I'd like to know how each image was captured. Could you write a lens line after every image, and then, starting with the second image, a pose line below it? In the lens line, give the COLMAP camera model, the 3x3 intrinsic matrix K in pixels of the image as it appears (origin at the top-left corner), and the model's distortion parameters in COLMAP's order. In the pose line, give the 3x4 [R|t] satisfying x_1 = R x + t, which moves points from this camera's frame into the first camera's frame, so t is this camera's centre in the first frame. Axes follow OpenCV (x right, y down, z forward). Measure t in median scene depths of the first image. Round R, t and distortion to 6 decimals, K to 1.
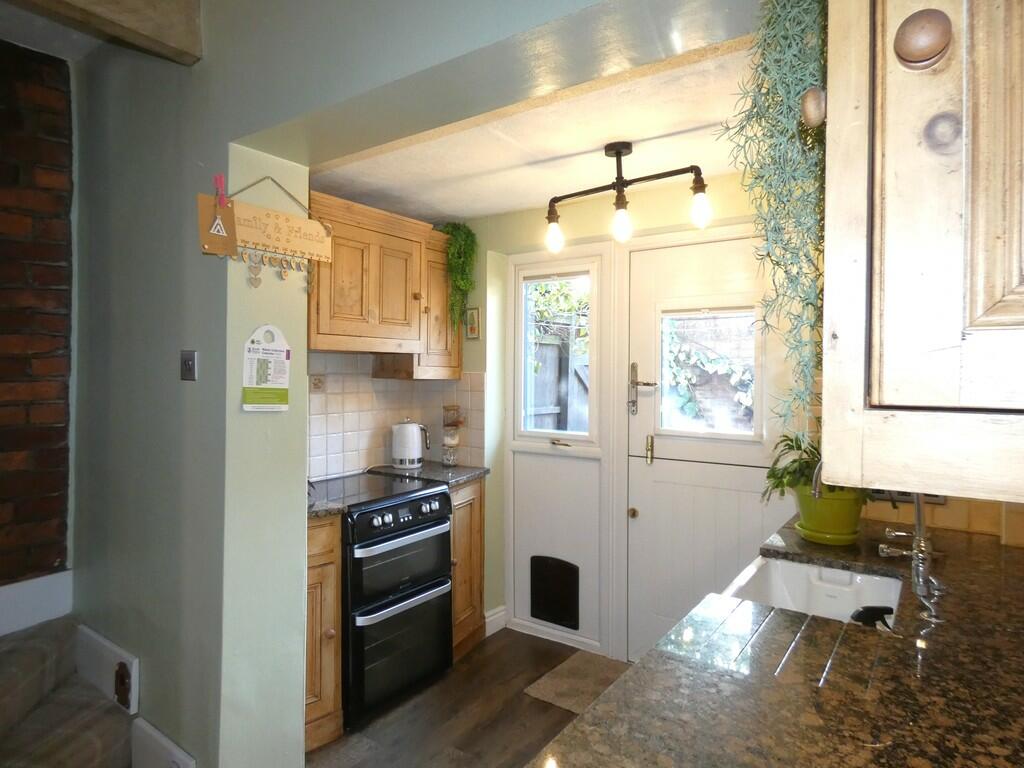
lens RADIAL K [[633.9, 0, 510.5], [0, 633.9, 380.5], [0, 0, 1]] dist [-0.024160, -0.002057]
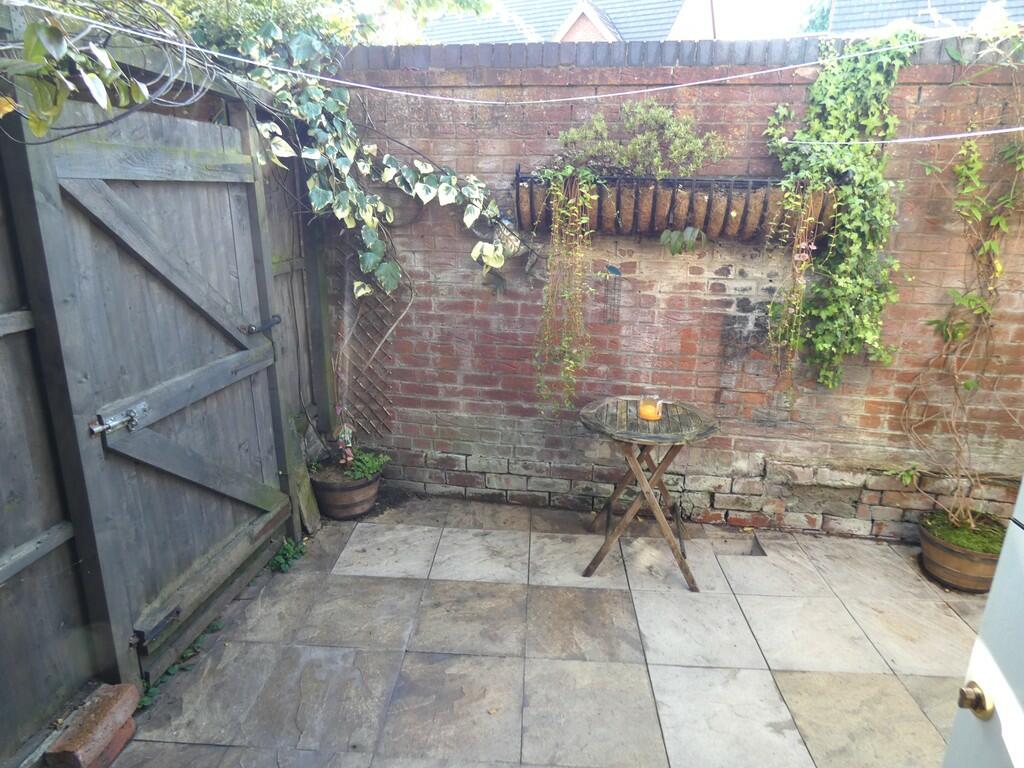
lens RADIAL K [[633.9, 0, 511.2], [0, 633.9, 386.3], [0, 0, 1]] dist [-0.024160, -0.002057]
pose [[0.854395, -0.135519, 0.501641, 0.100800], [-0.008950, 0.961411, 0.274971, -0.010205], [-0.519547, -0.239424, 0.820212, 0.506471]]
